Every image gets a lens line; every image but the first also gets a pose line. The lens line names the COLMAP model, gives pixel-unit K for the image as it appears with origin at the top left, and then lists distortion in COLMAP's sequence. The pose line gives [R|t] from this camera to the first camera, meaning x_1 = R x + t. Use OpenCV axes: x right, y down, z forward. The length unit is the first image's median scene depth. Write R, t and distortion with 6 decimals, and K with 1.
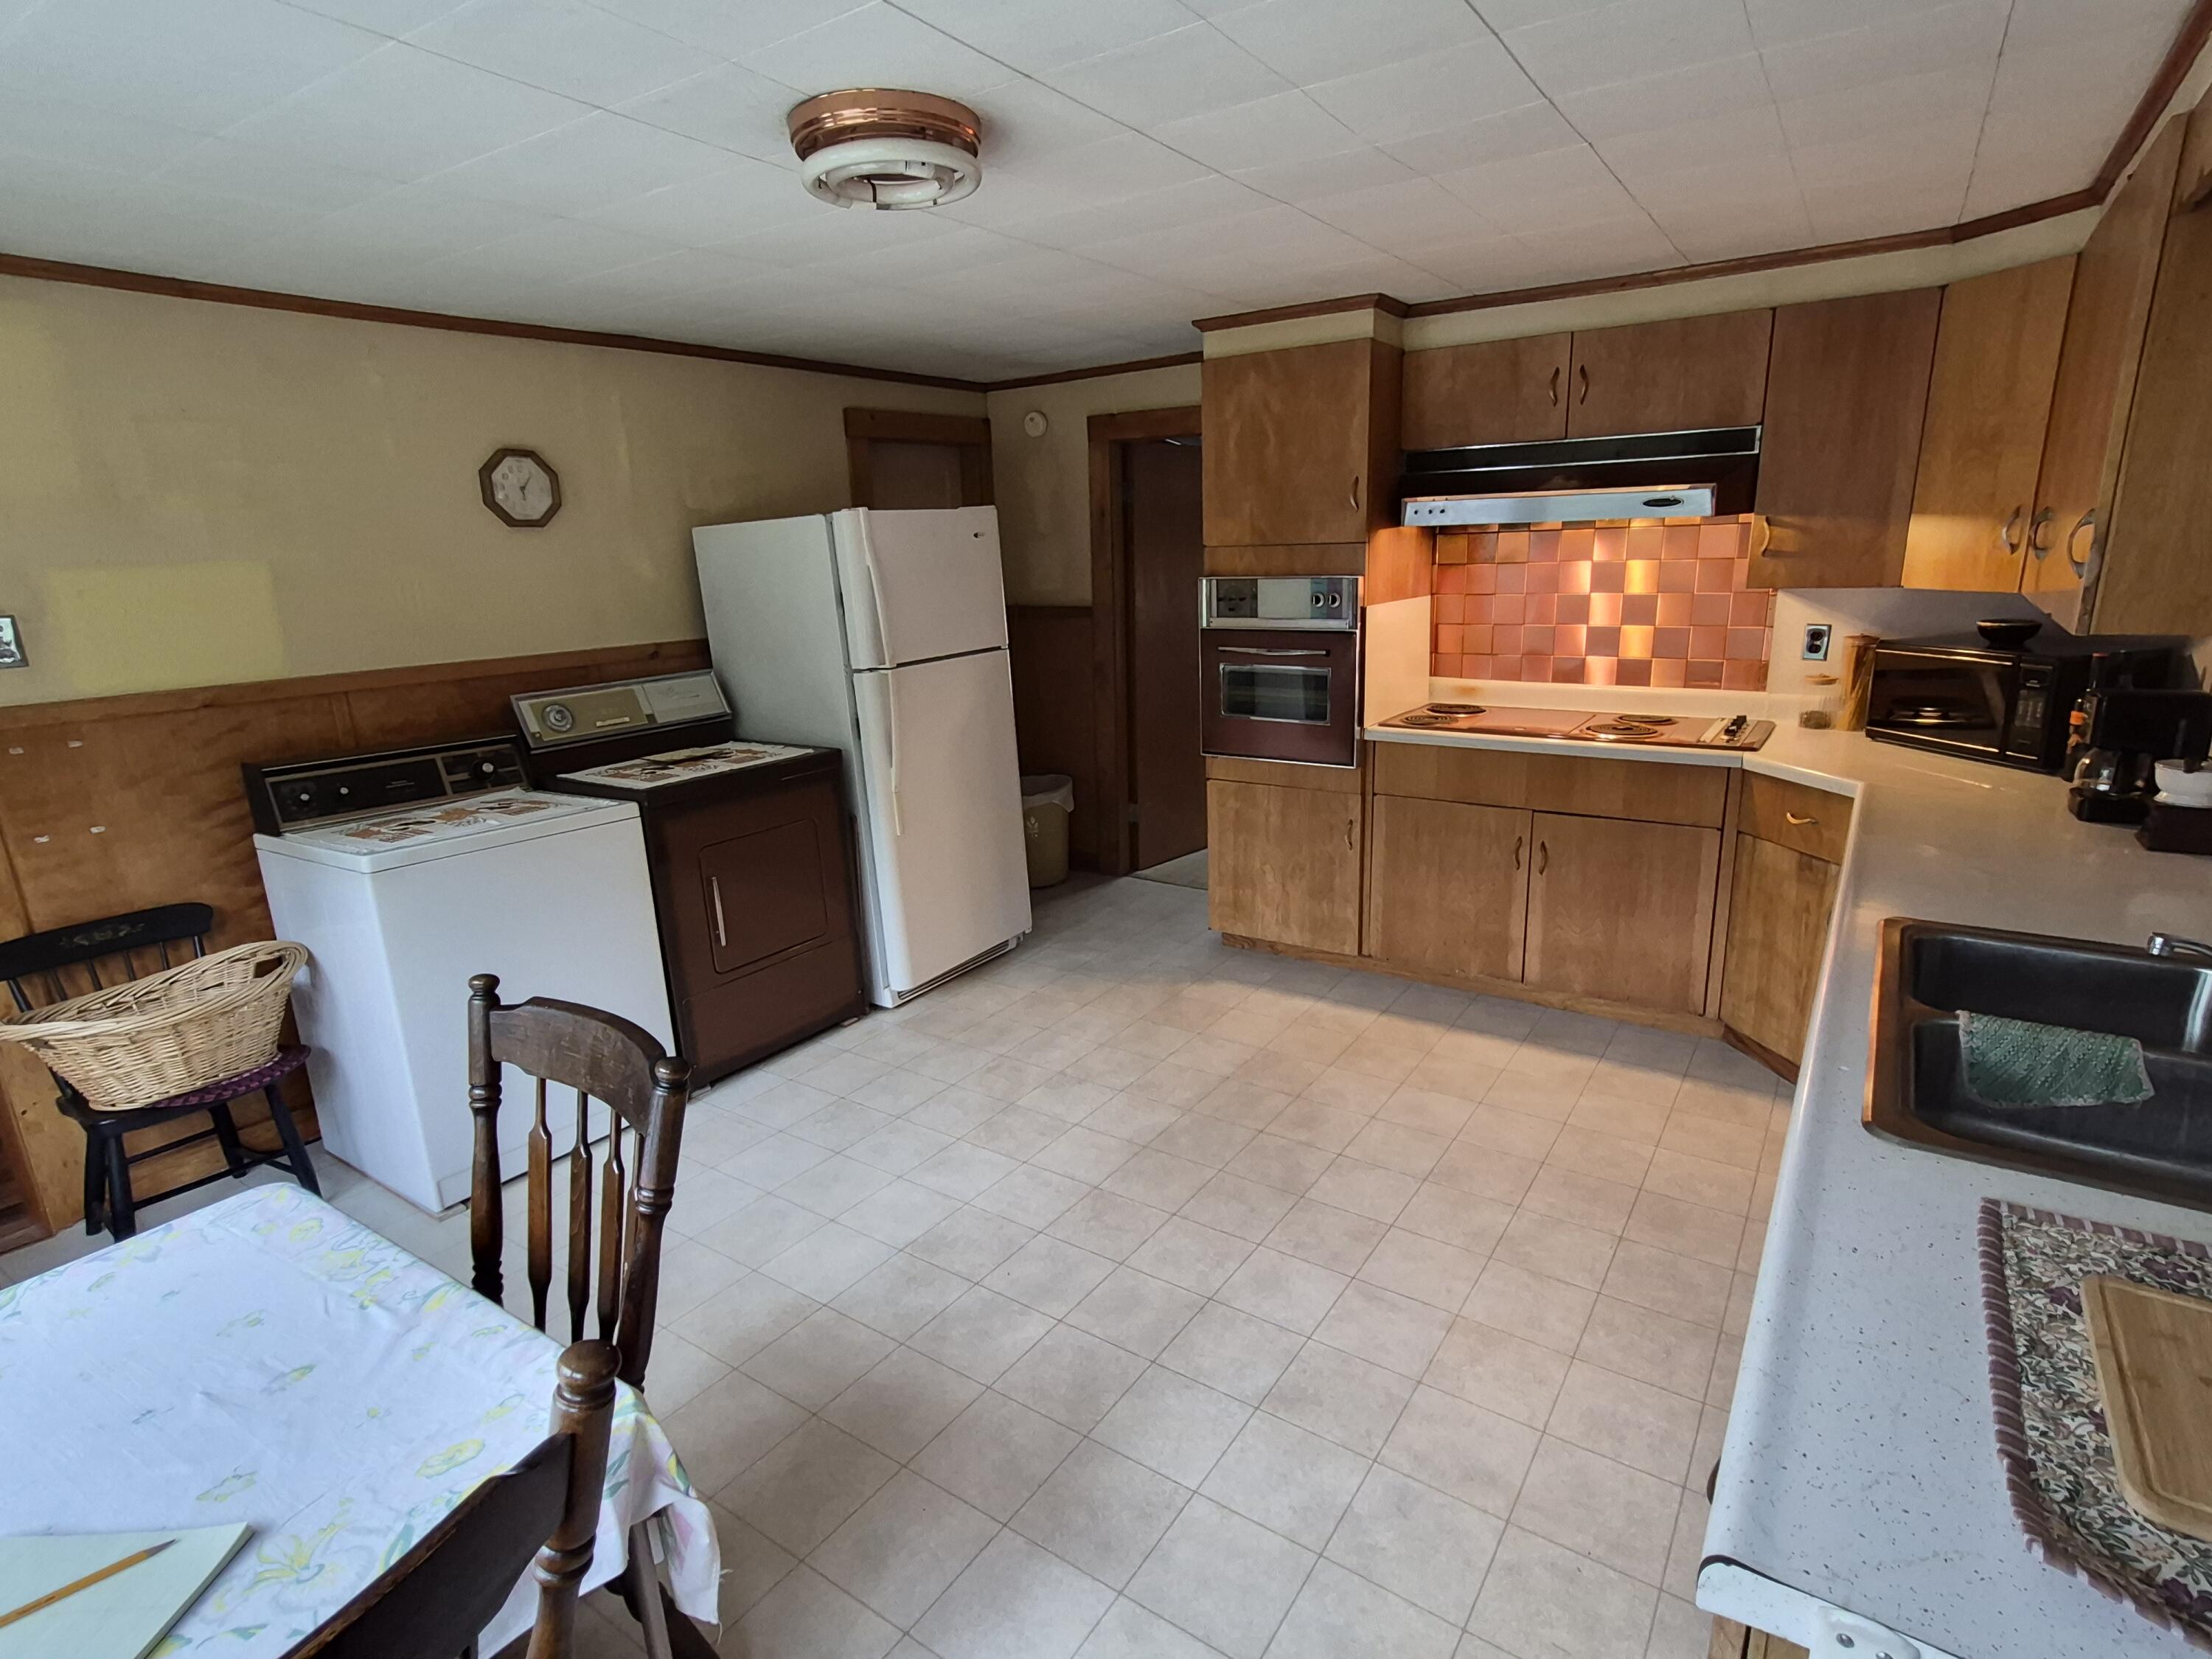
lens RADIAL K [[1129.9, 0, 1109.2], [0, 1129.9, 837.9], [0, 0, 1]] dist [0.001435, 0.001454]
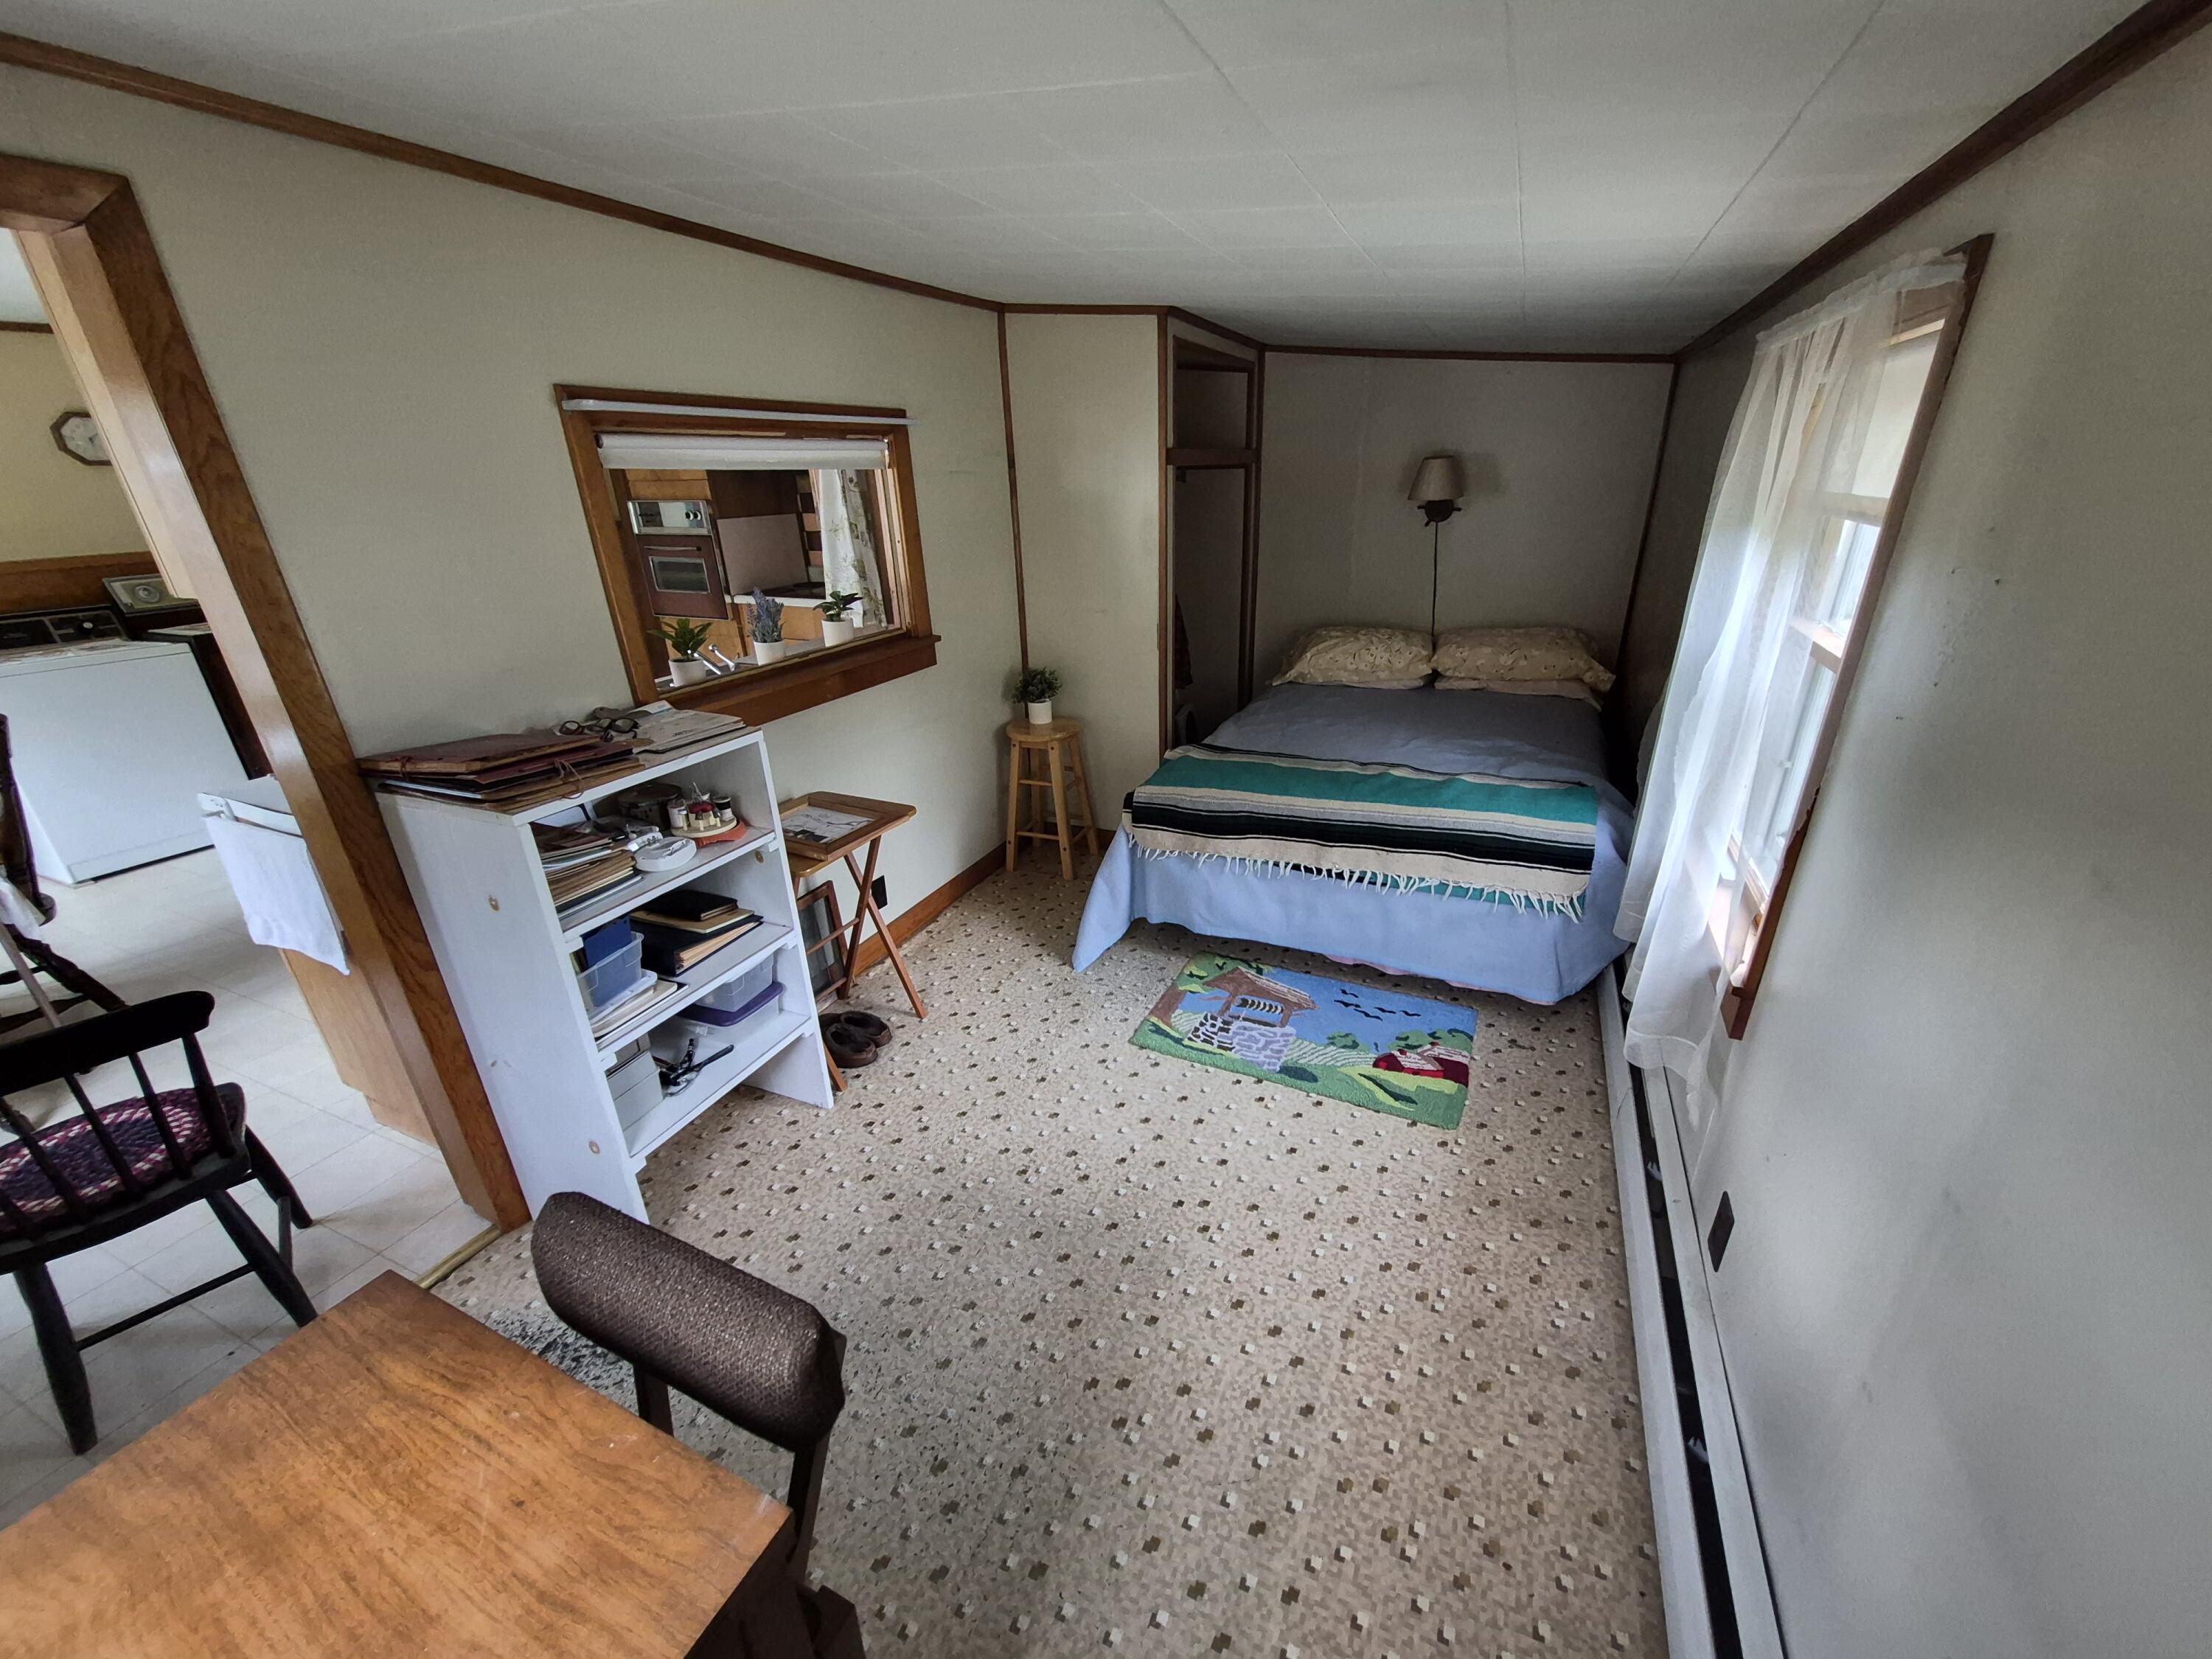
lens RADIAL K [[868.0, 0, 1107.9], [0, 868.0, 839.2], [0, 0, 1]] dist [-0.001979, -0.000193]
pose [[0.986067, -0.056834, 0.156339, 0.584426], [0.033772, 0.988649, 0.146396, 0.093924], [-0.162884, -0.139076, 0.976794, -0.412419]]
